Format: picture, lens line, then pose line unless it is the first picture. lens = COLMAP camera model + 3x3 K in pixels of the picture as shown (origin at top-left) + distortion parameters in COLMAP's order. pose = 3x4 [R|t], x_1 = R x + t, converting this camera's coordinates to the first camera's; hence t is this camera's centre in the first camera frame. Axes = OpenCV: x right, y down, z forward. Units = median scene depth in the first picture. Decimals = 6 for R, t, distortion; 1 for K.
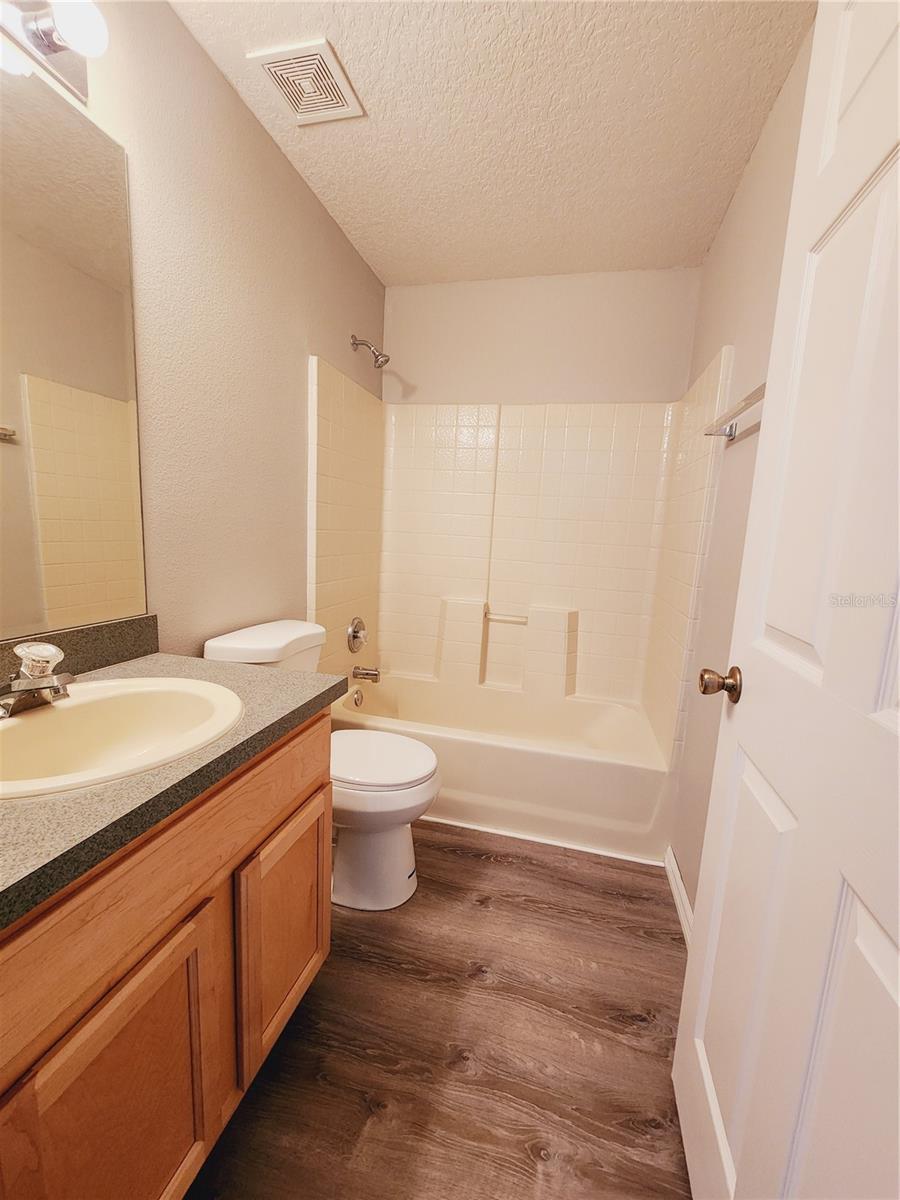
lens RADIAL K [[489.2, 0, 450.0], [0, 489.2, 600.0], [0, 0, 1]] dist [-0.001572, -0.000312]
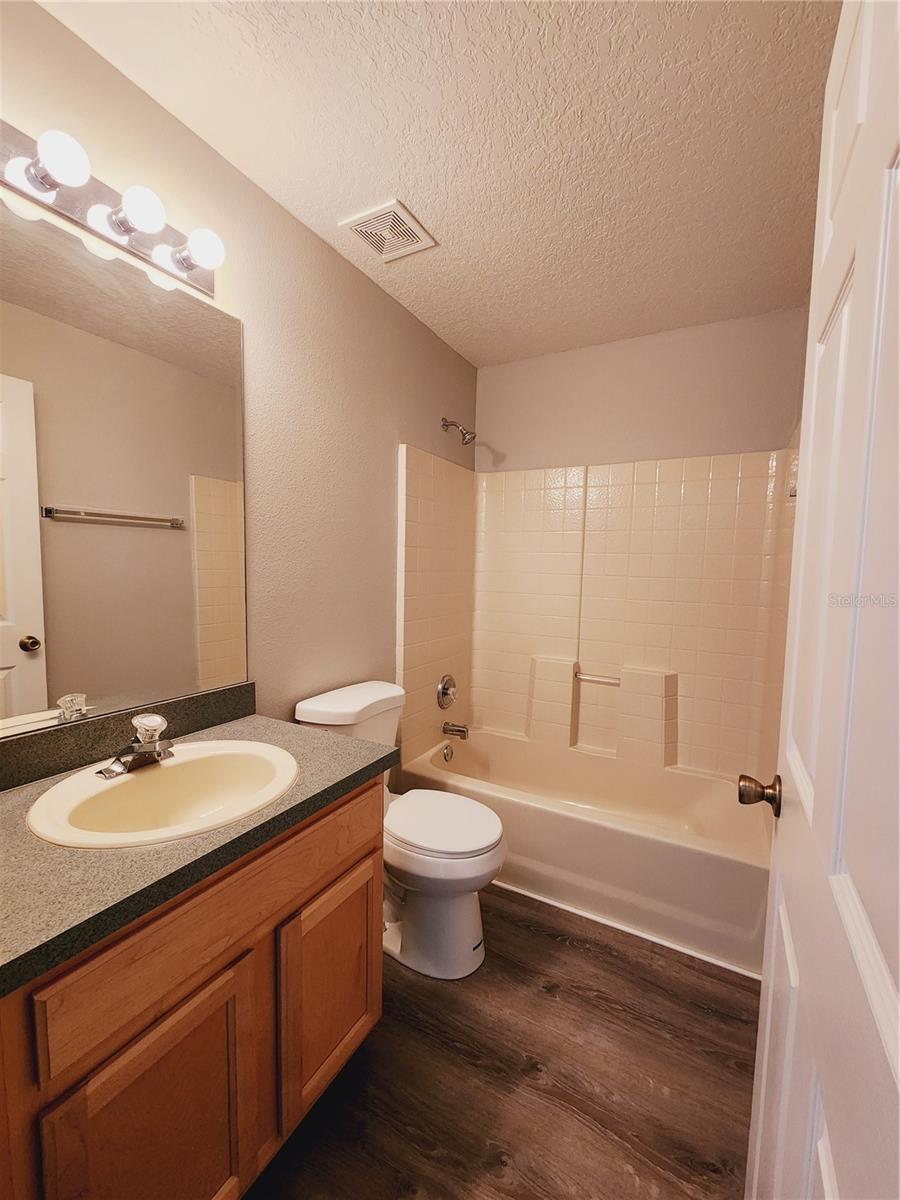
lens RADIAL K [[485.9, 0, 450.0], [0, 485.9, 600.0], [0, 0, 1]] dist [0.005586, -0.004154]
pose [[0.966645, -0.012370, -0.255821, 0.153627], [-0.008994, 0.996578, -0.082173, -0.070857], [0.255962, 0.081733, 0.963225, -0.031966]]
